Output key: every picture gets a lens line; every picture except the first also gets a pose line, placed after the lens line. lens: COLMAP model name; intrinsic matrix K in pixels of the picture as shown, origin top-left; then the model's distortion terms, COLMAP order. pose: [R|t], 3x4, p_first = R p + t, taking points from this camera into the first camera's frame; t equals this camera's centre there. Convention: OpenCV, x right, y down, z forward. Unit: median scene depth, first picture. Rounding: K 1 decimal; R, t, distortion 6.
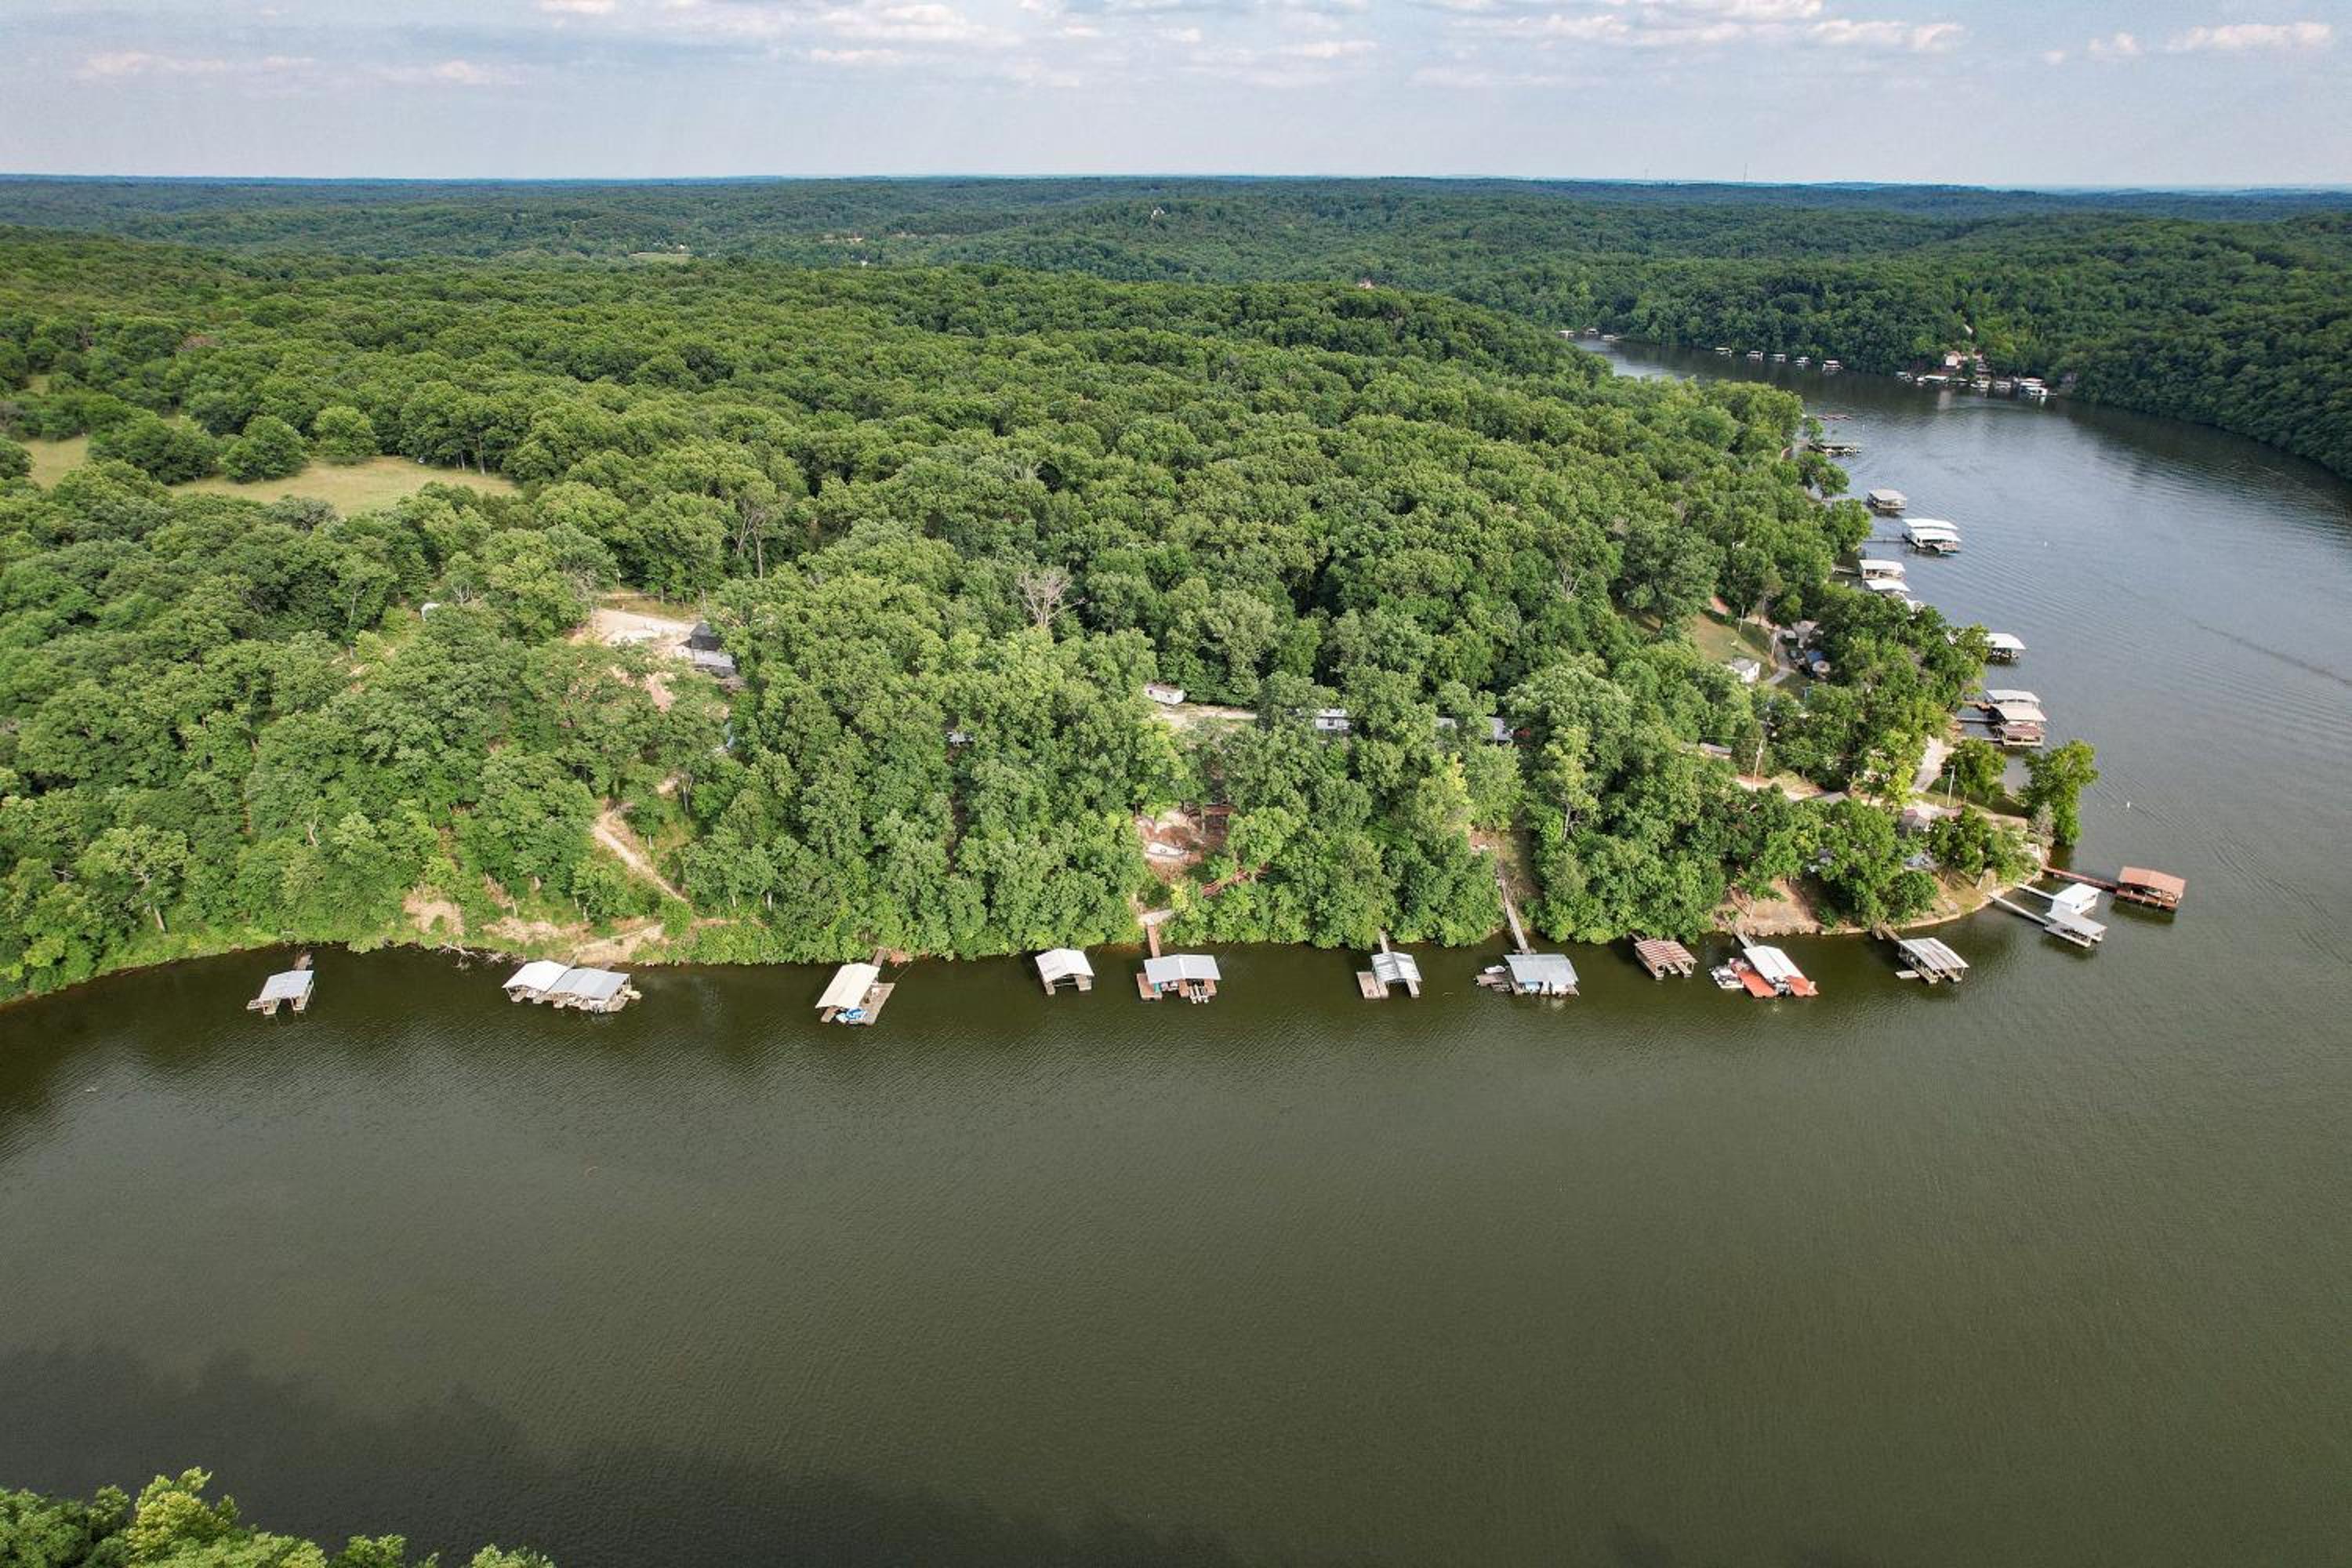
lens RADIAL K [[1503.5, 0, 1182.5], [0, 1503.5, 767.8], [0, 0, 1]] dist [-0.070996, 0.067420]
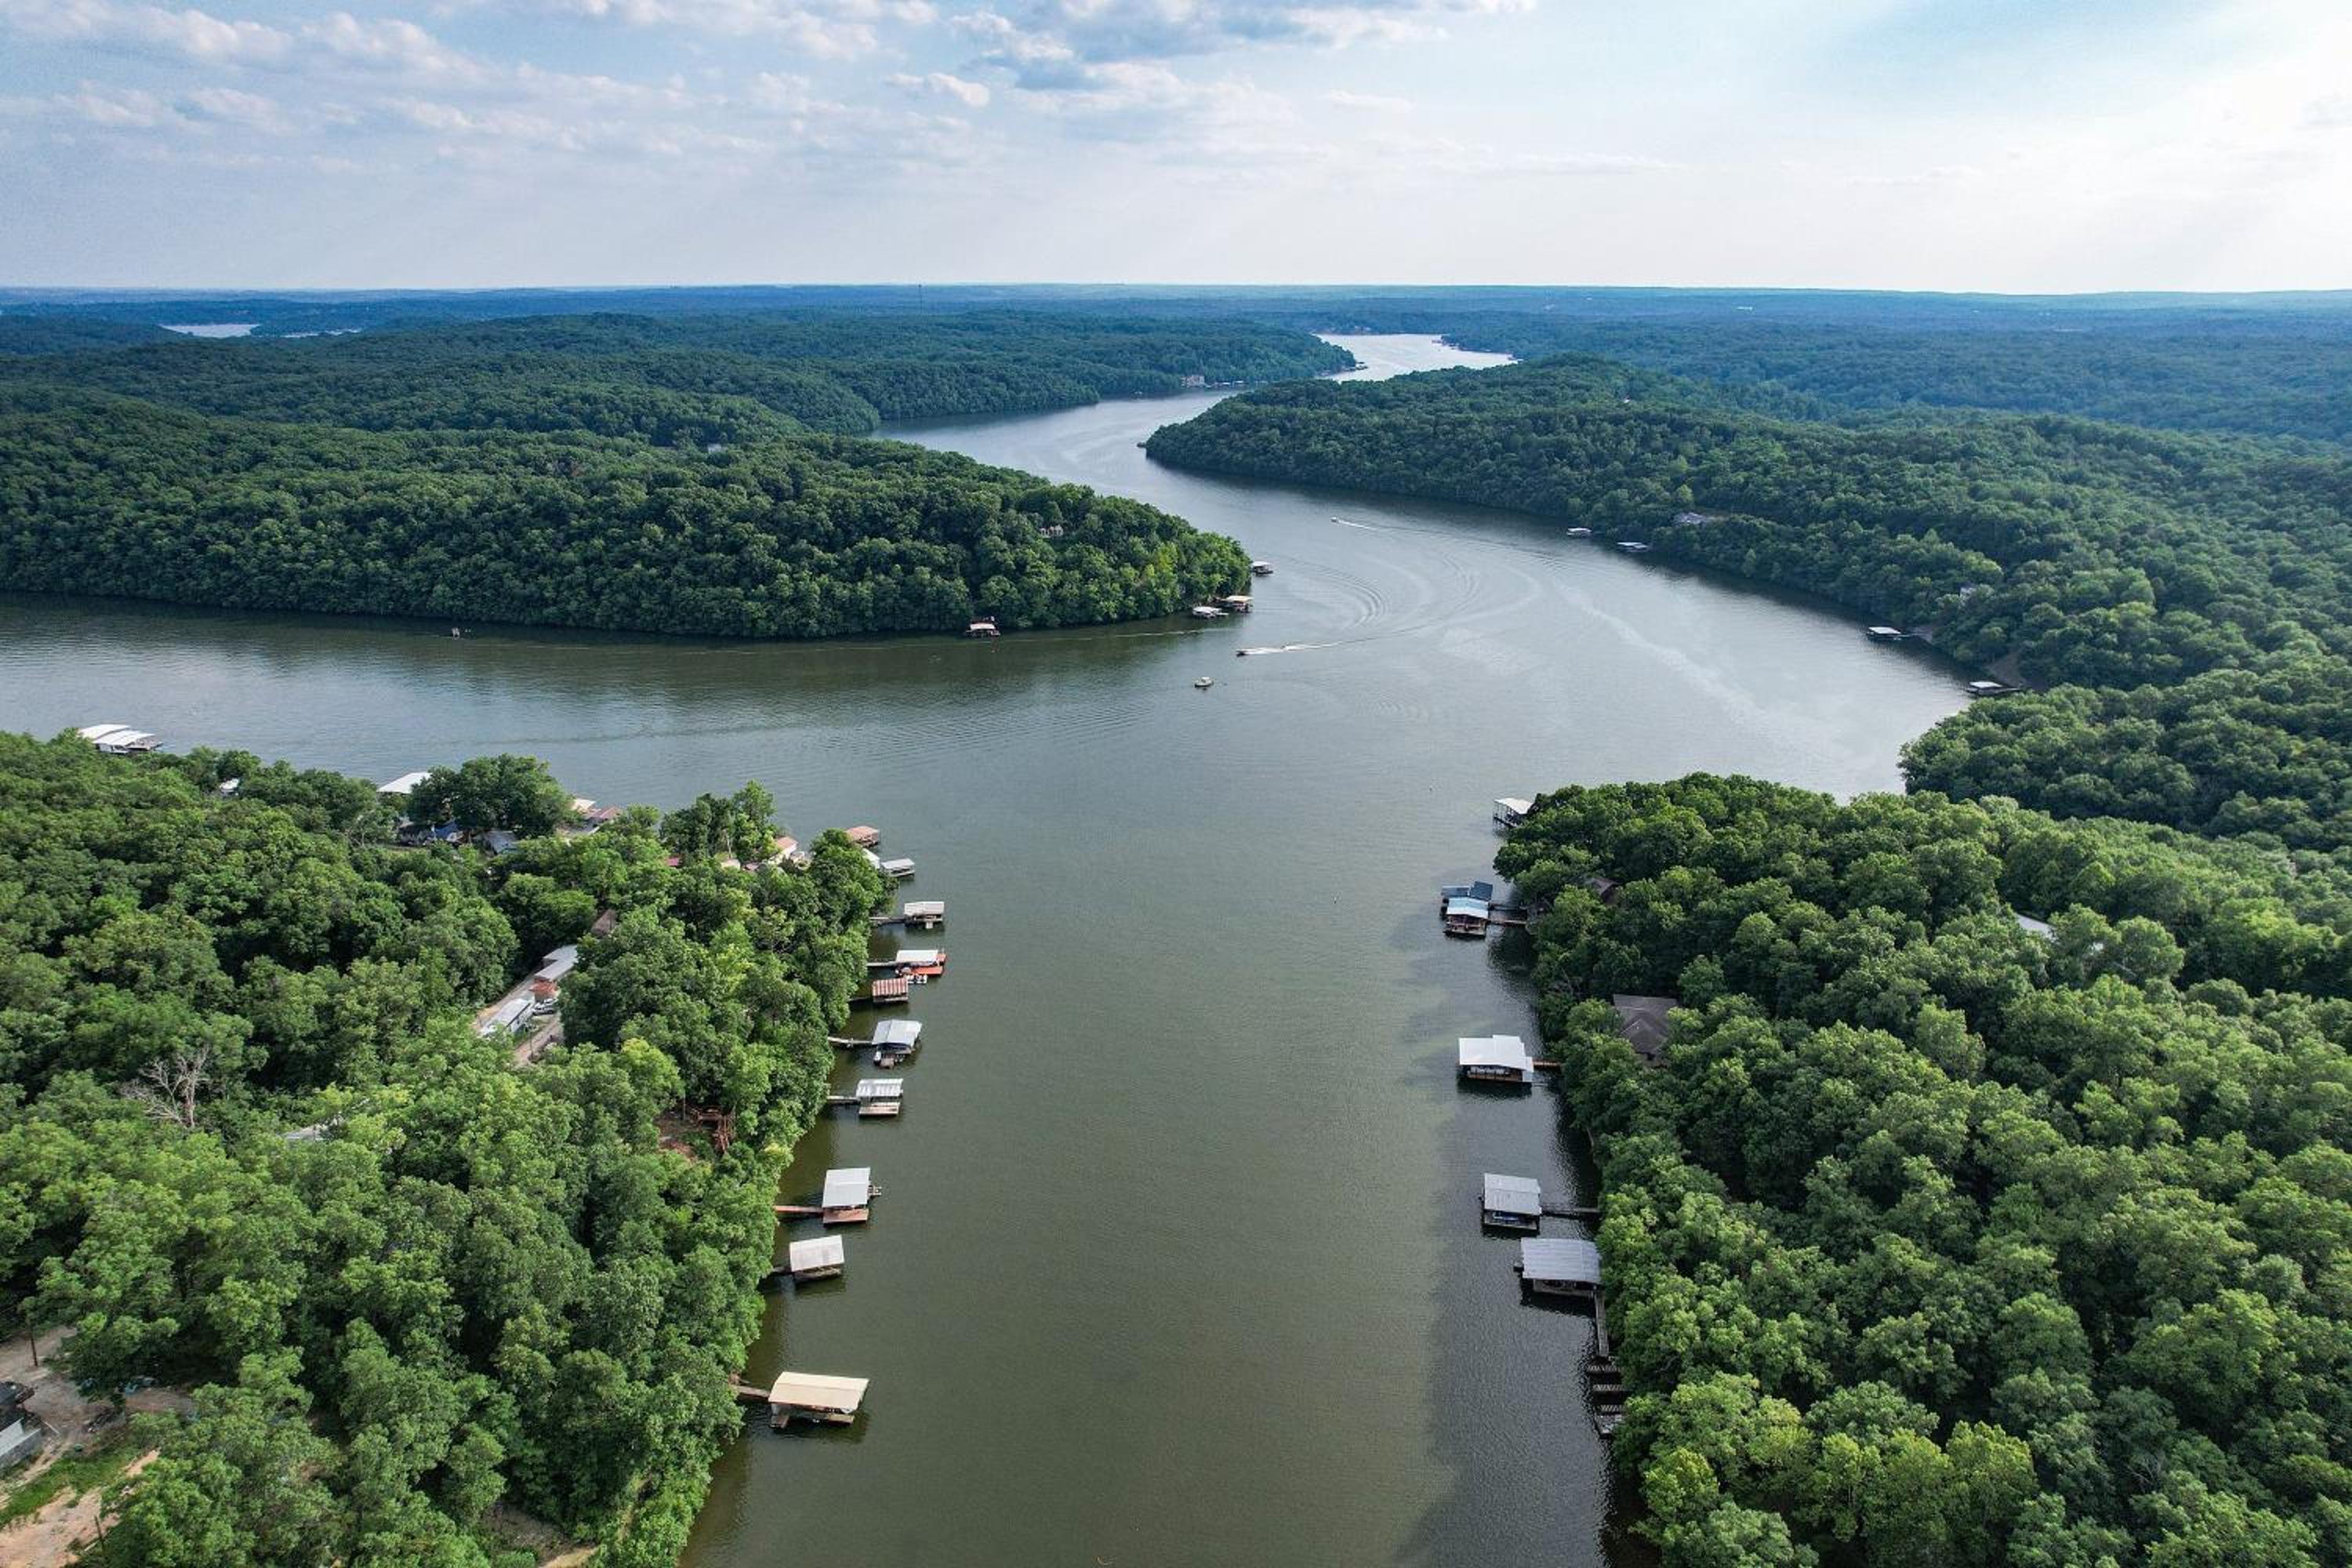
lens RADIAL K [[1503.5, 0, 1174.4], [0, 1503.5, 773.6], [0, 0, 1]] dist [-0.070996, 0.067420]
pose [[-0.001076, -0.317995, 0.948092, -0.890729], [0.370279, 0.880576, 0.295770, -0.347316], [-0.928920, 0.351377, 0.116800, 0.506364]]
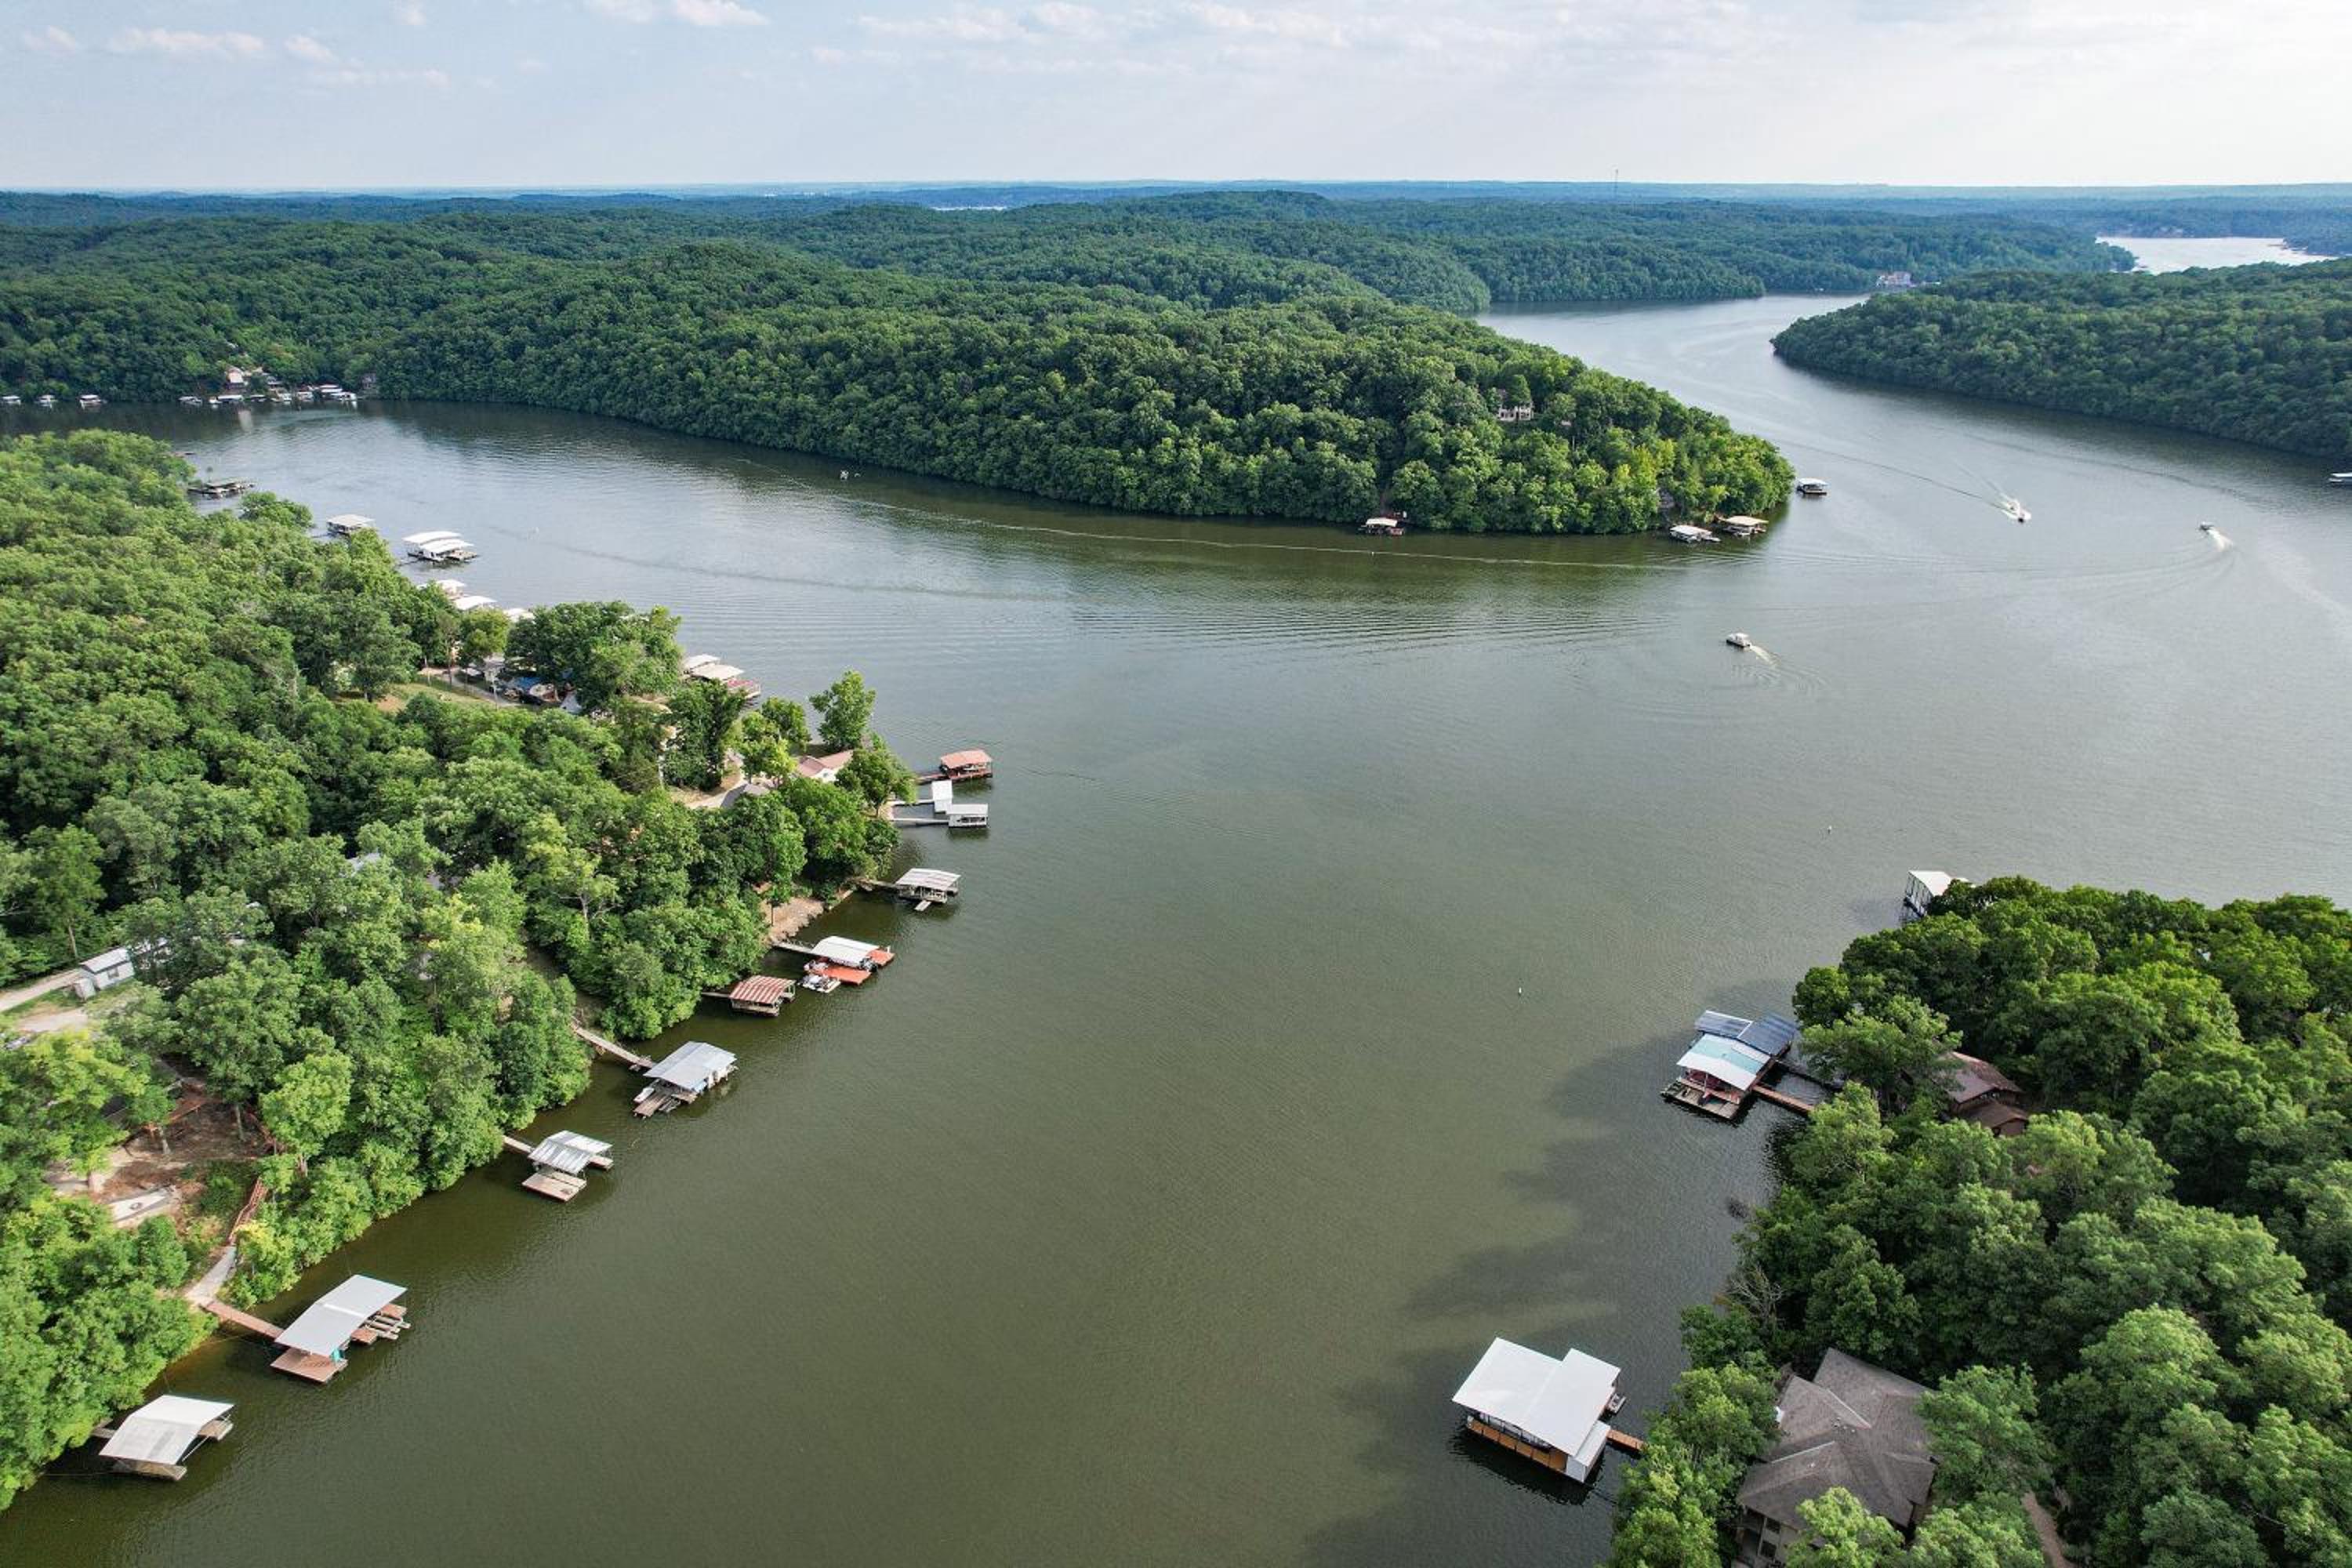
lens RADIAL K [[1503.5, 0, 1181.5], [0, 1503.5, 775.7], [0, 0, 1]] dist [-0.070996, 0.067420]
pose [[0.438546, -0.338776, 0.832411, -0.299133], [0.336063, 0.920852, 0.197719, -0.097973], [-0.833510, 0.193034, 0.517686, 0.242504]]
